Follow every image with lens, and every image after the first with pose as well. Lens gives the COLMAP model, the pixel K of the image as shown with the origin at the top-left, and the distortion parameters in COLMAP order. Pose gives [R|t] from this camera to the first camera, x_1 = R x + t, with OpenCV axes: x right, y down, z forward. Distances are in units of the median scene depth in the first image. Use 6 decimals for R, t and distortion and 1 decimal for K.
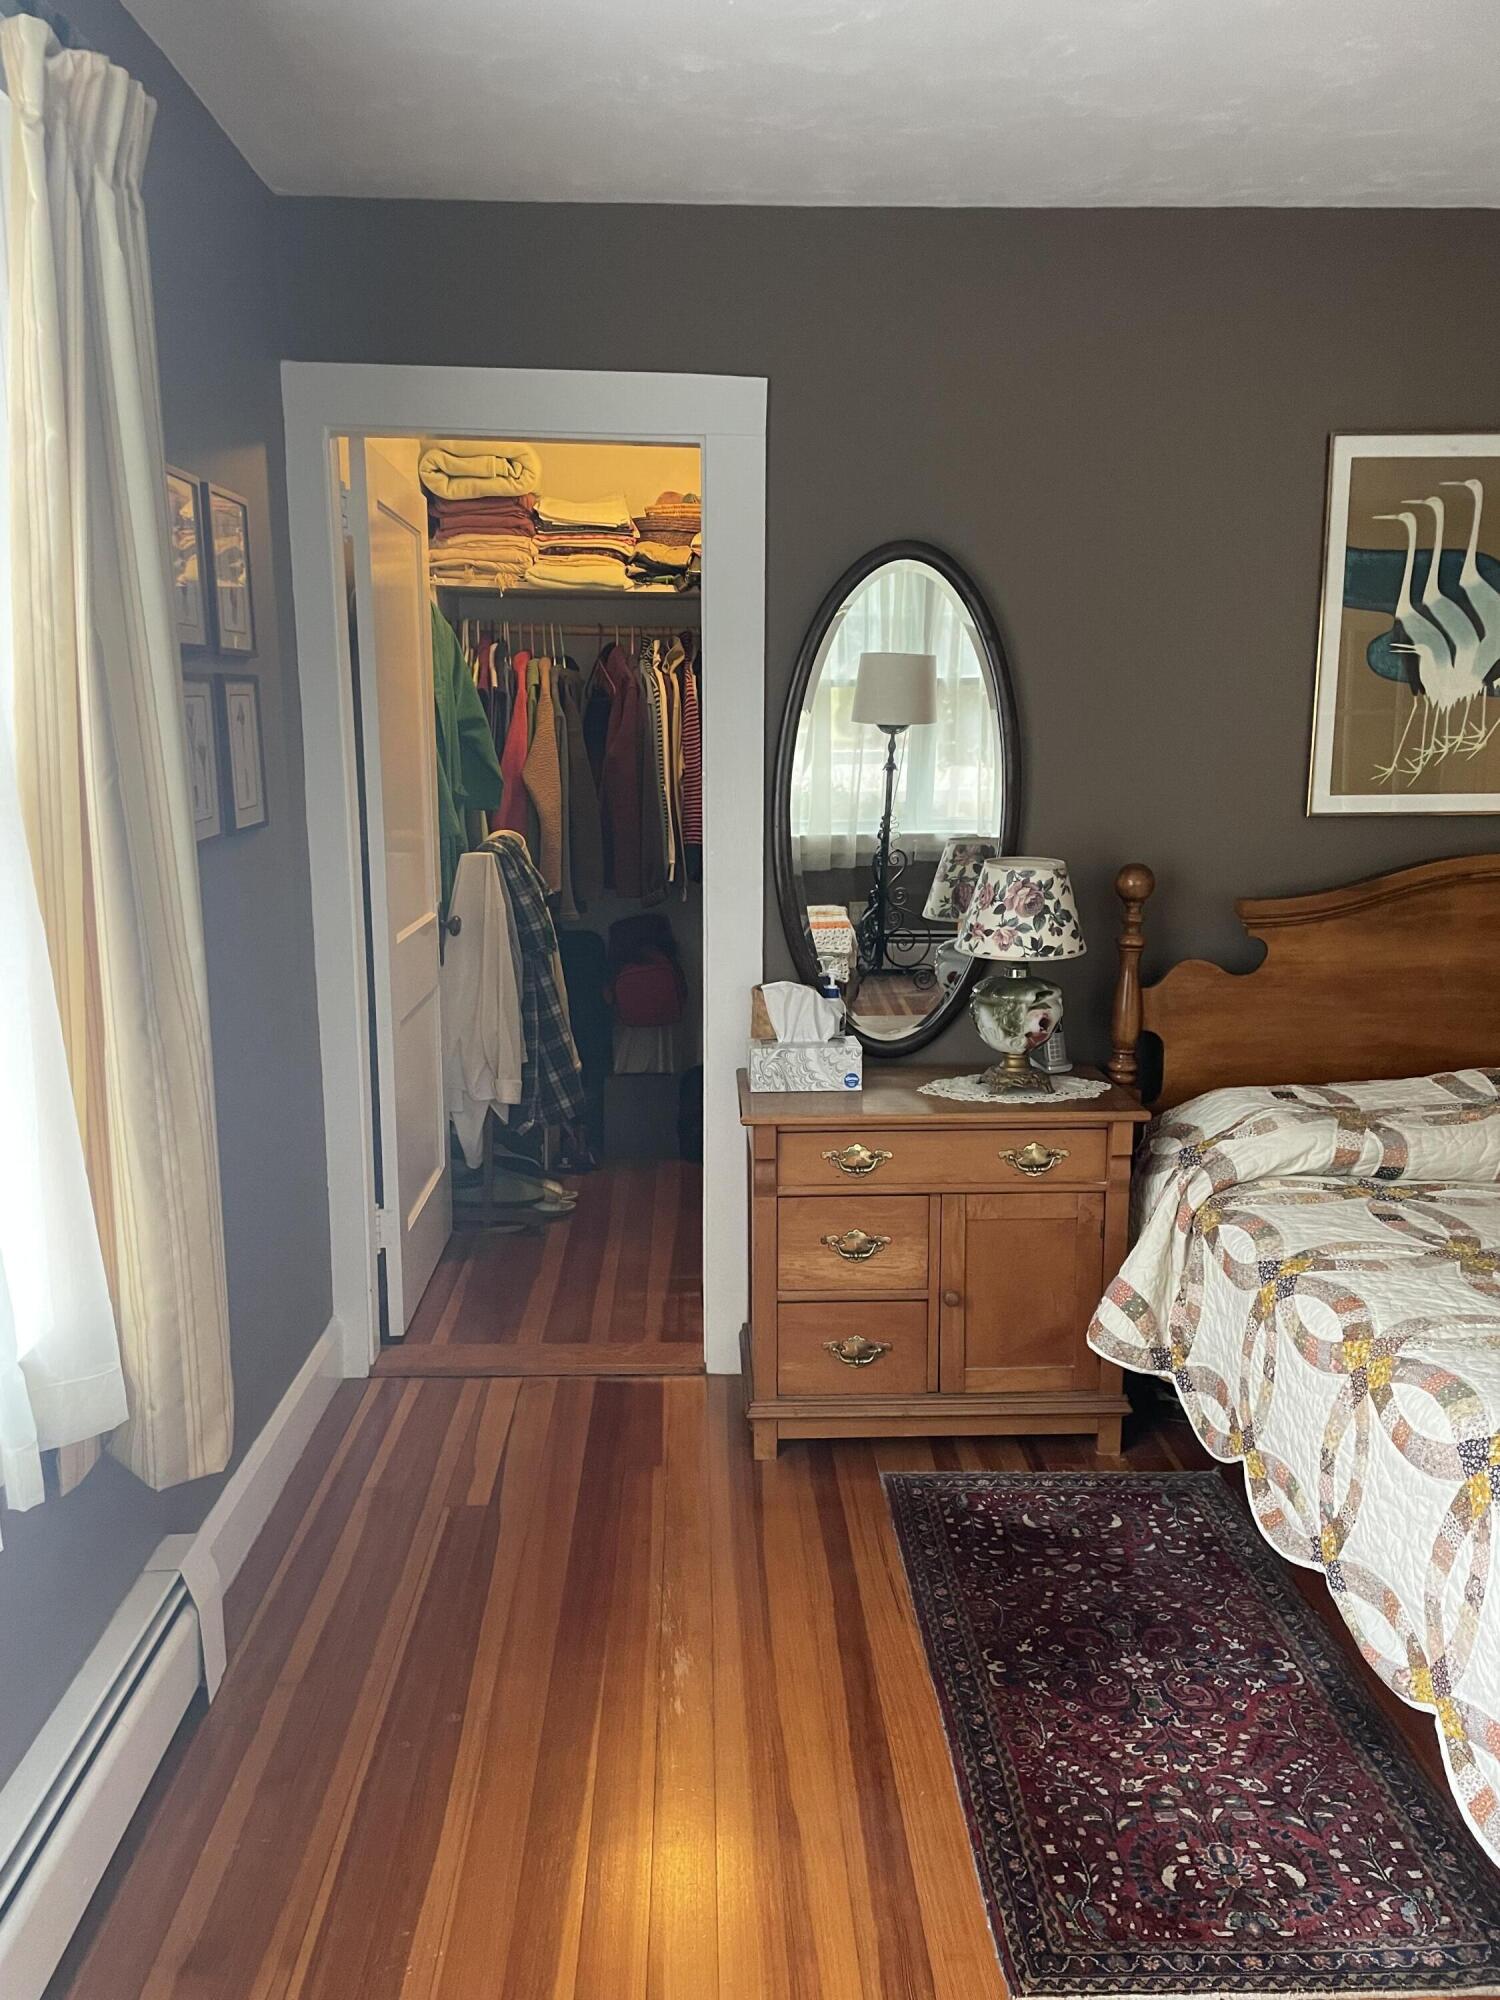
lens RADIAL K [[1461.8, 0, 750.0], [0, 1461.8, 1000.0], [0, 0, 1]] dist [0.071674, -0.116332]
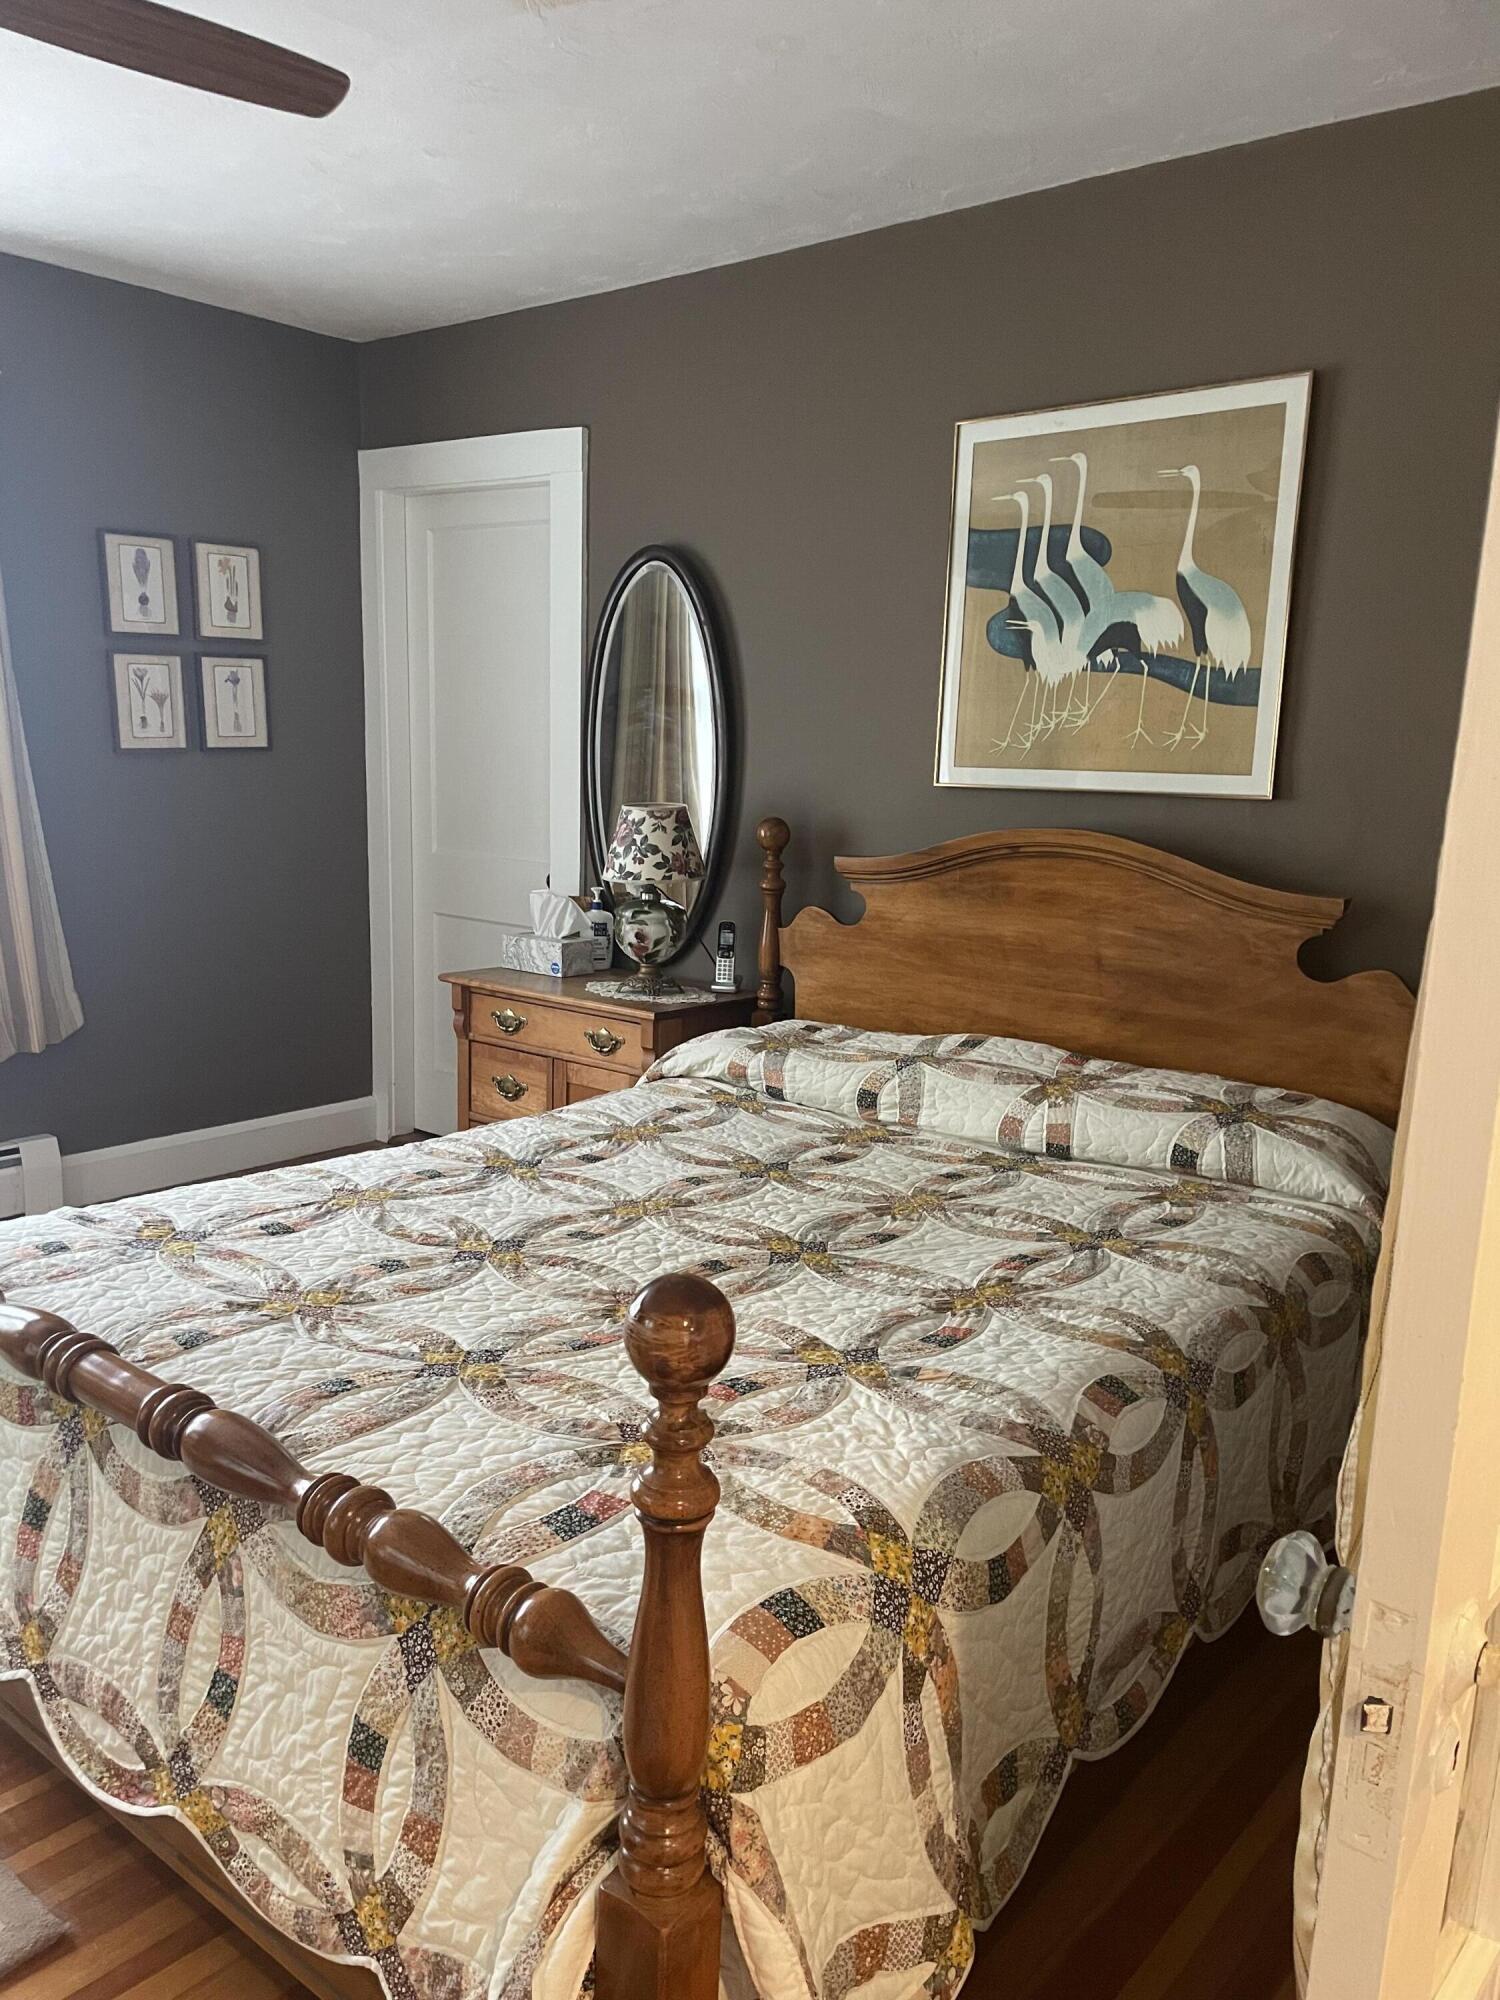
lens RADIAL K [[1461.8, 0, 750.0], [0, 1461.8, 1000.0], [0, 0, 1]] dist [0.071674, -0.116332]
pose [[0.760931, 0.138760, -0.633822, 0.986796], [-0.145085, 0.988518, 0.042231, 0.002926], [0.632404, 0.059823, 0.772325, 0.111156]]
